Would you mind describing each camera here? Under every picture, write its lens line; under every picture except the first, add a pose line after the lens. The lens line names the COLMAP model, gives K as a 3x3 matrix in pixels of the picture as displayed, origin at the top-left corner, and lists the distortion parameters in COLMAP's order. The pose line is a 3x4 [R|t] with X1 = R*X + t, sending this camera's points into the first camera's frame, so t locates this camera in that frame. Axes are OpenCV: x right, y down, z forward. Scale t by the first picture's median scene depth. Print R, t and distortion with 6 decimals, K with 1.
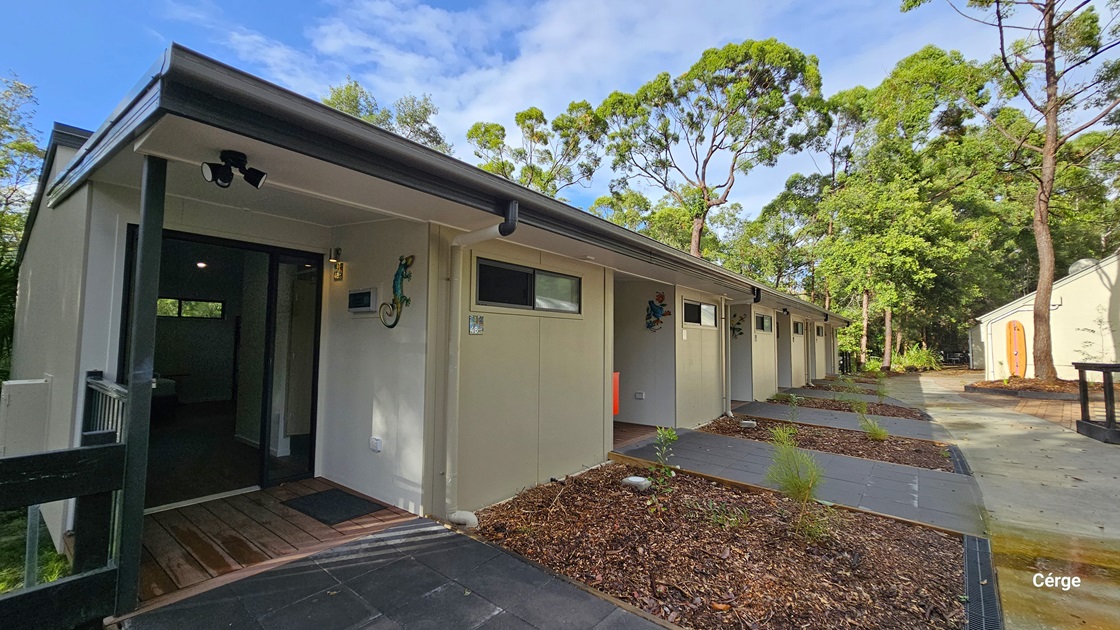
lens RADIAL K [[457.8, 0, 559.0], [0, 457.8, 312.7], [0, 0, 1]] dist [0.008686, -0.005681]
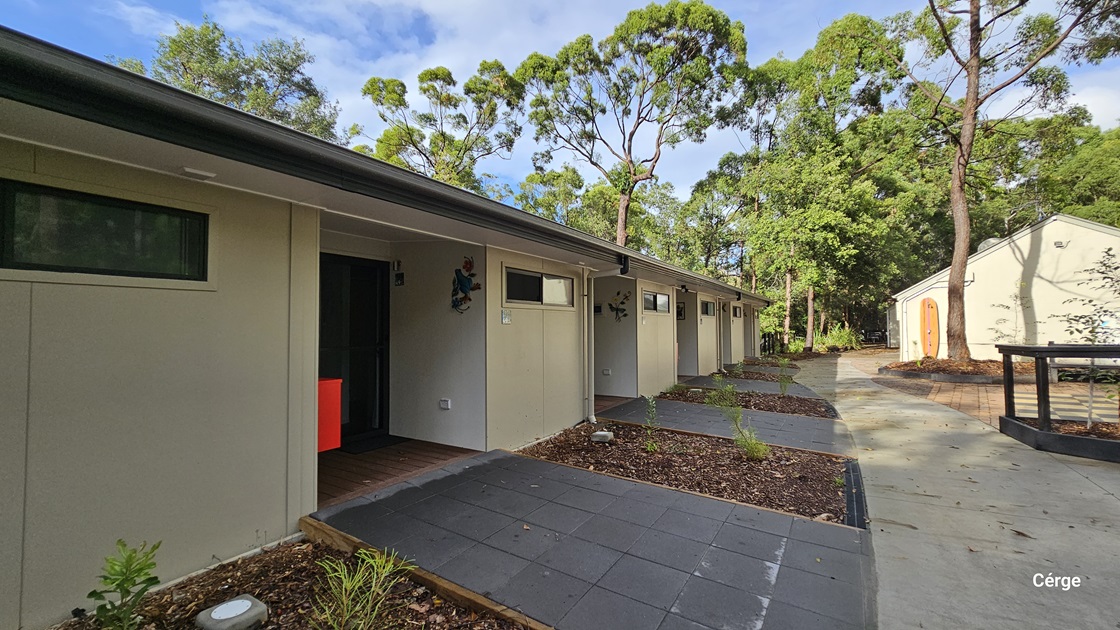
lens RADIAL K [[457.0, 0, 555.7], [0, 457.0, 312.5], [0, 0, 1]] dist [-0.002060, 0.000166]
pose [[0.995193, -0.012998, 0.097063, 0.075620], [0.009828, 0.999405, 0.033061, 0.004886], [-0.097435, -0.031948, 0.994729, 0.077791]]
